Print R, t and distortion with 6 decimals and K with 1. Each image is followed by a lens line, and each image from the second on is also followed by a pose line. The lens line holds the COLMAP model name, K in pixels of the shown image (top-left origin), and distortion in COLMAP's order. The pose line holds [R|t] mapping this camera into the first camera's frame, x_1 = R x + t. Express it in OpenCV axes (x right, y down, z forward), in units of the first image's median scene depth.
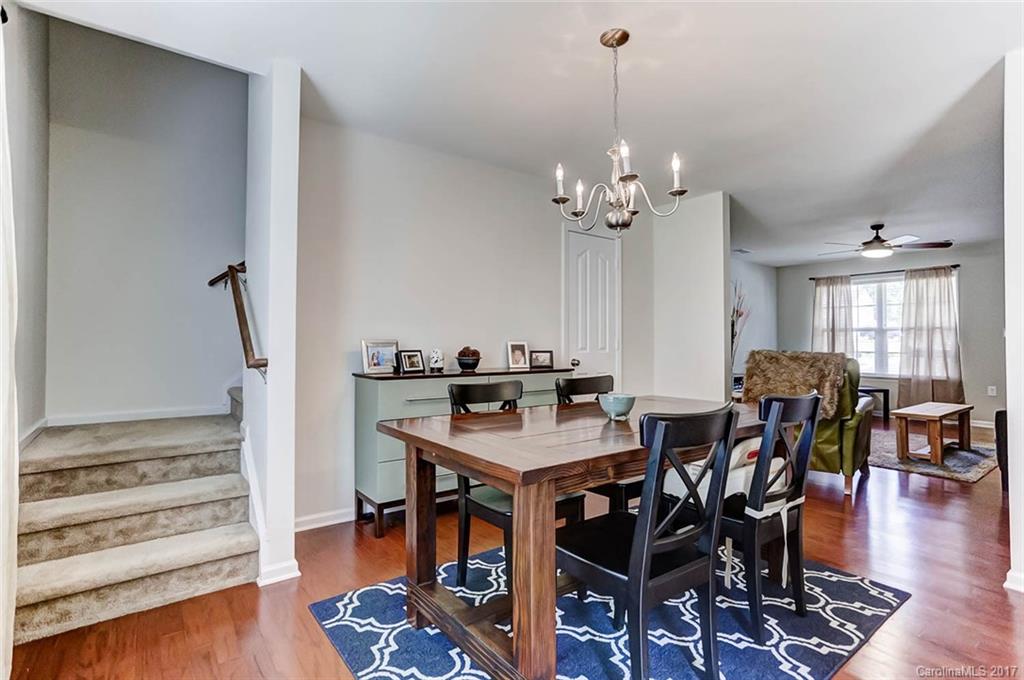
lens RADIAL K [[509.0, 0, 509.4], [0, 509.0, 336.3], [0, 0, 1]] dist [0.001882, 0.006556]
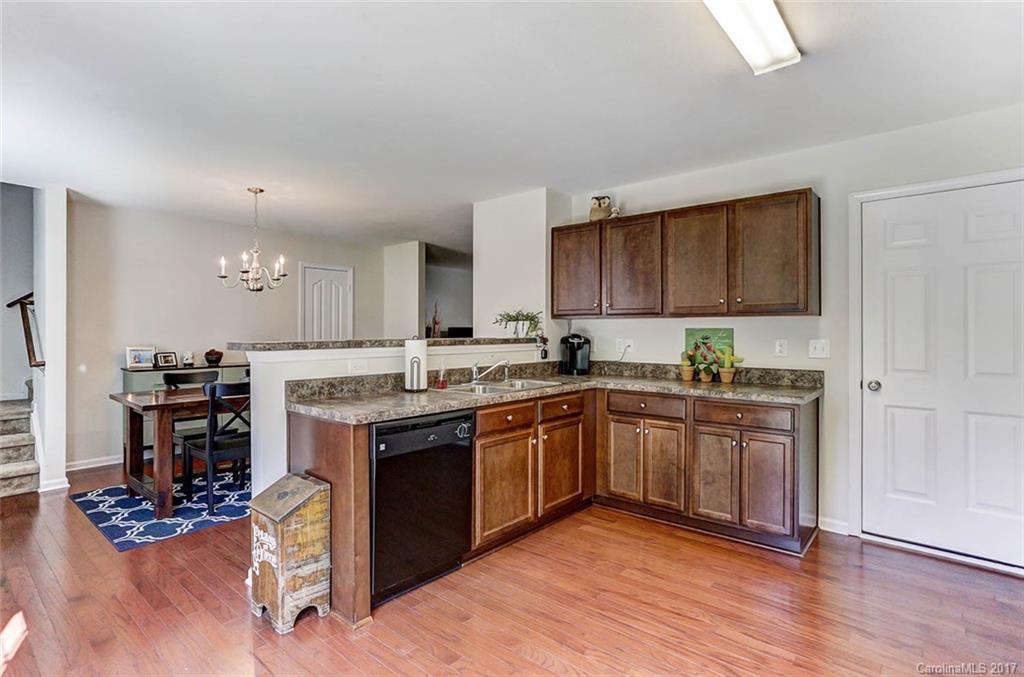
lens RADIAL K [[509.0, 0, 516.2], [0, 509.0, 337.3], [0, 0, 1]] dist [0.001882, 0.006556]
pose [[0.975707, -0.007304, 0.218957, 0.587366], [0.000772, 0.999553, 0.029900, -0.073662], [-0.219077, -0.029004, 0.975276, -0.858165]]
